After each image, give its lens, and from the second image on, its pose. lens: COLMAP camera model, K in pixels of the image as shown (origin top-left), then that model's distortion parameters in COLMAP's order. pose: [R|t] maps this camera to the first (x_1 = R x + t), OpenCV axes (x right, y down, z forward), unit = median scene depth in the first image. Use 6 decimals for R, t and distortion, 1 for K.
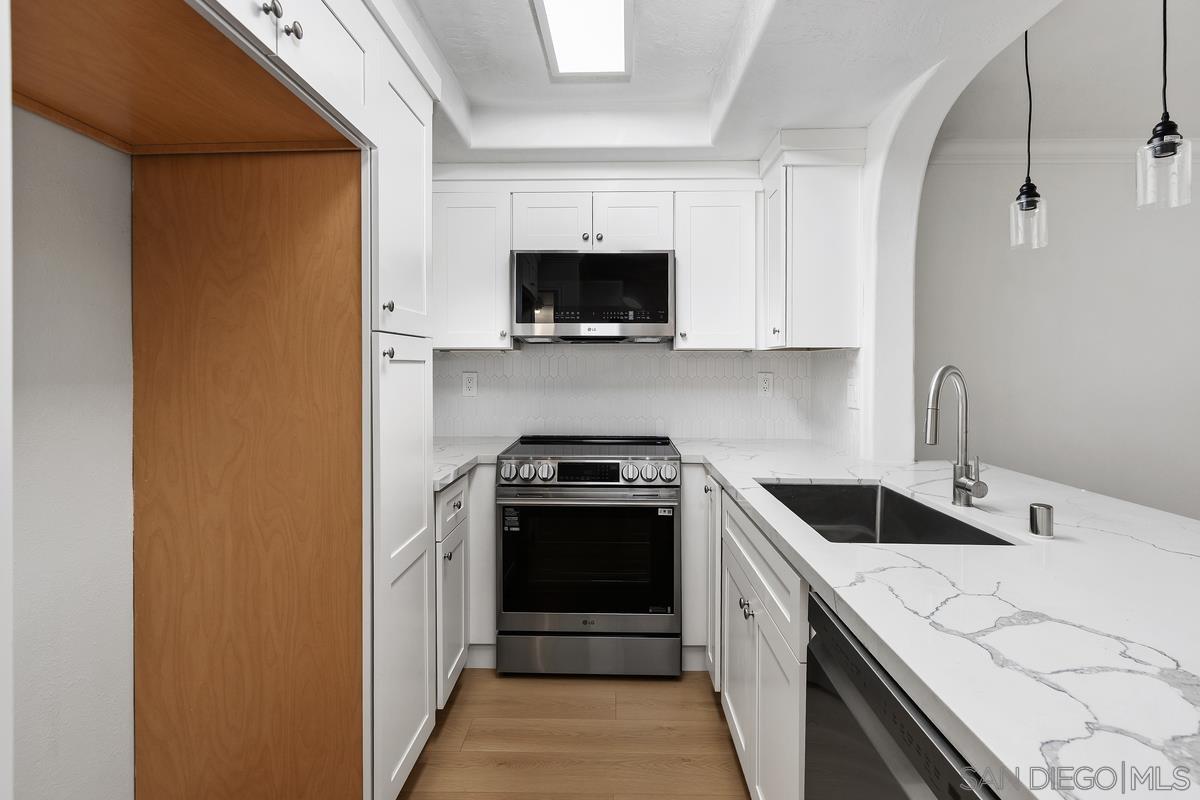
lens RADIAL K [[619.4, 0, 606.0], [0, 619.4, 366.3], [0, 0, 1]] dist [-0.002318, -0.000757]
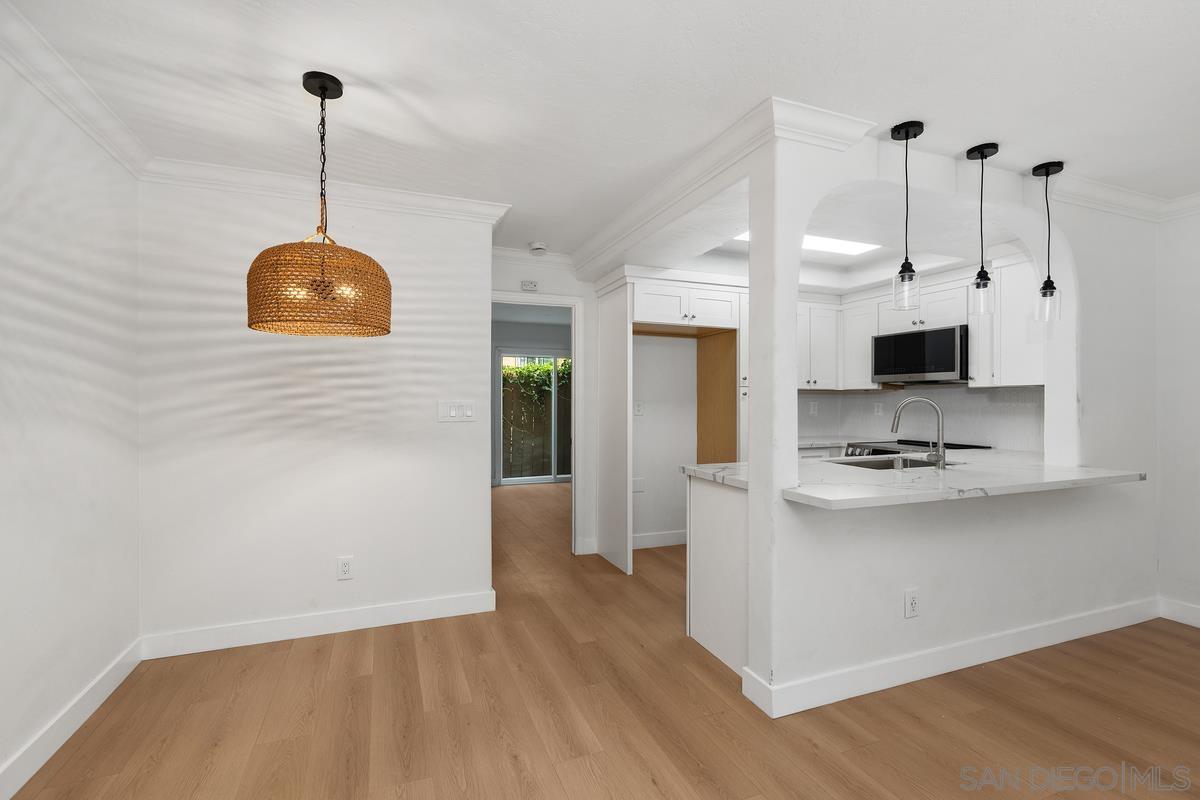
lens RADIAL K [[553.2, 0, 597.2], [0, 553.2, 398.8], [0, 0, 1]] dist [-0.003165, 0.001861]
pose [[0.387754, -0.001499, -0.921762, 1.183750], [-0.002775, 0.999992, -0.002794, 0.008417], [0.921759, 0.003641, 0.387747, -0.456377]]
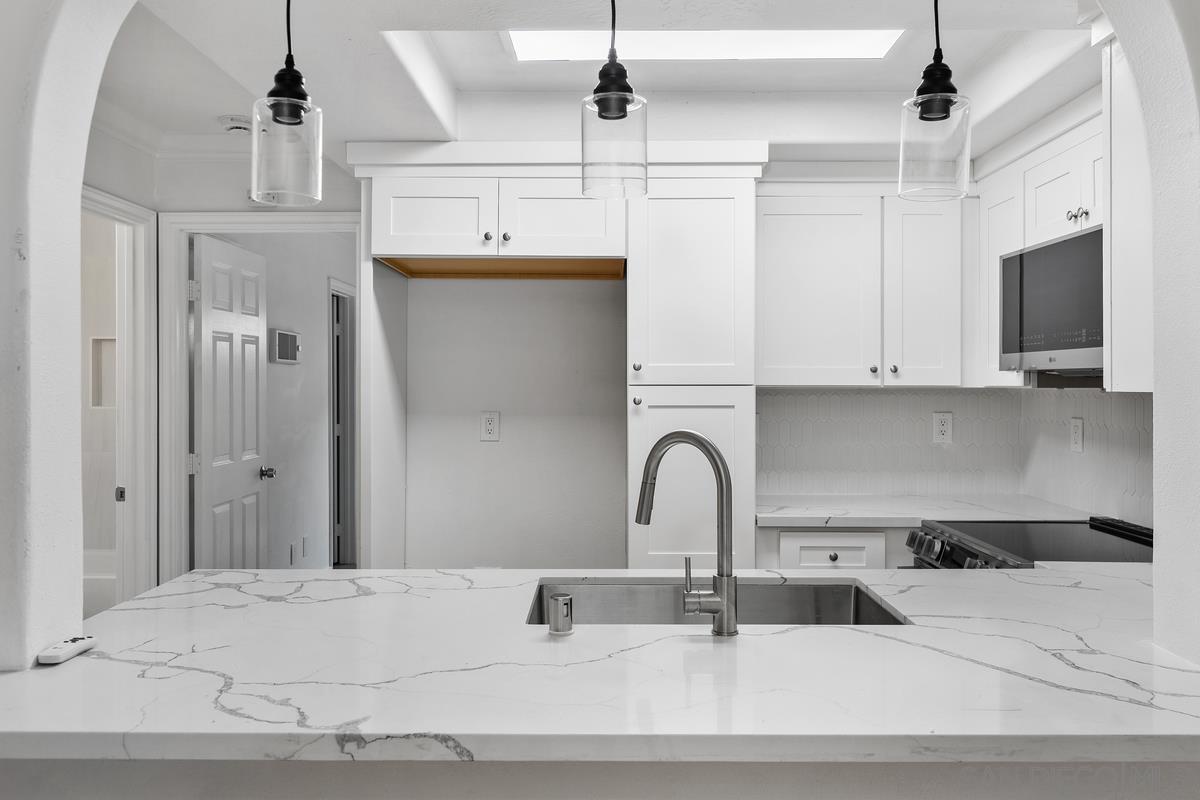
lens RADIAL K [[940.4, 0, 594.2], [0, 940.4, 374.5], [0, 0, 1]] dist [-0.002561, 0.002519]
pose [[0.003166, -0.011242, -0.999932, 1.091179], [-0.001610, 0.999935, -0.011247, -0.035660], [0.999994, 0.001646, 0.003147, 0.565840]]
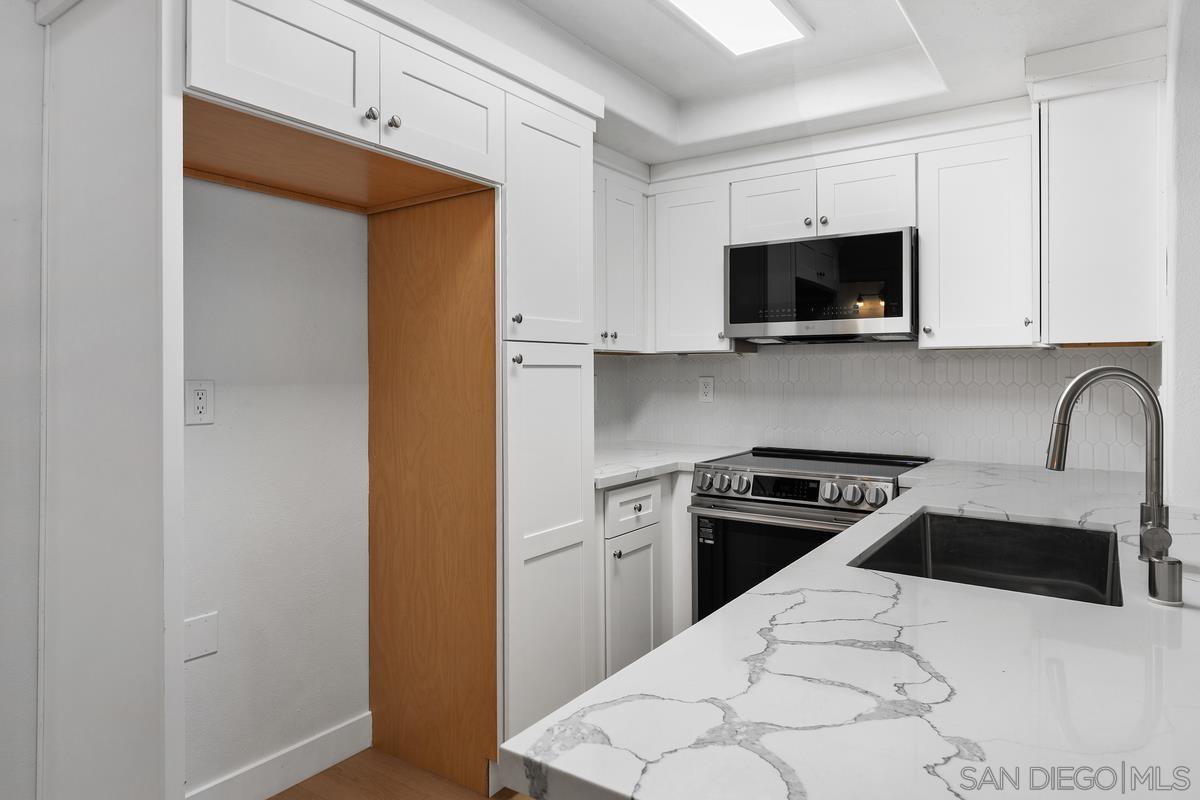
lens RADIAL K [[748.3, 0, 597.2], [0, 748.3, 367.5], [0, 0, 1]] dist [-0.008423, -0.000437]
pose [[0.834994, -0.005740, -0.550229, 0.341347], [0.003324, 0.999980, -0.005387, 0.001306], [0.550249, 0.002669, 0.834996, -0.052452]]
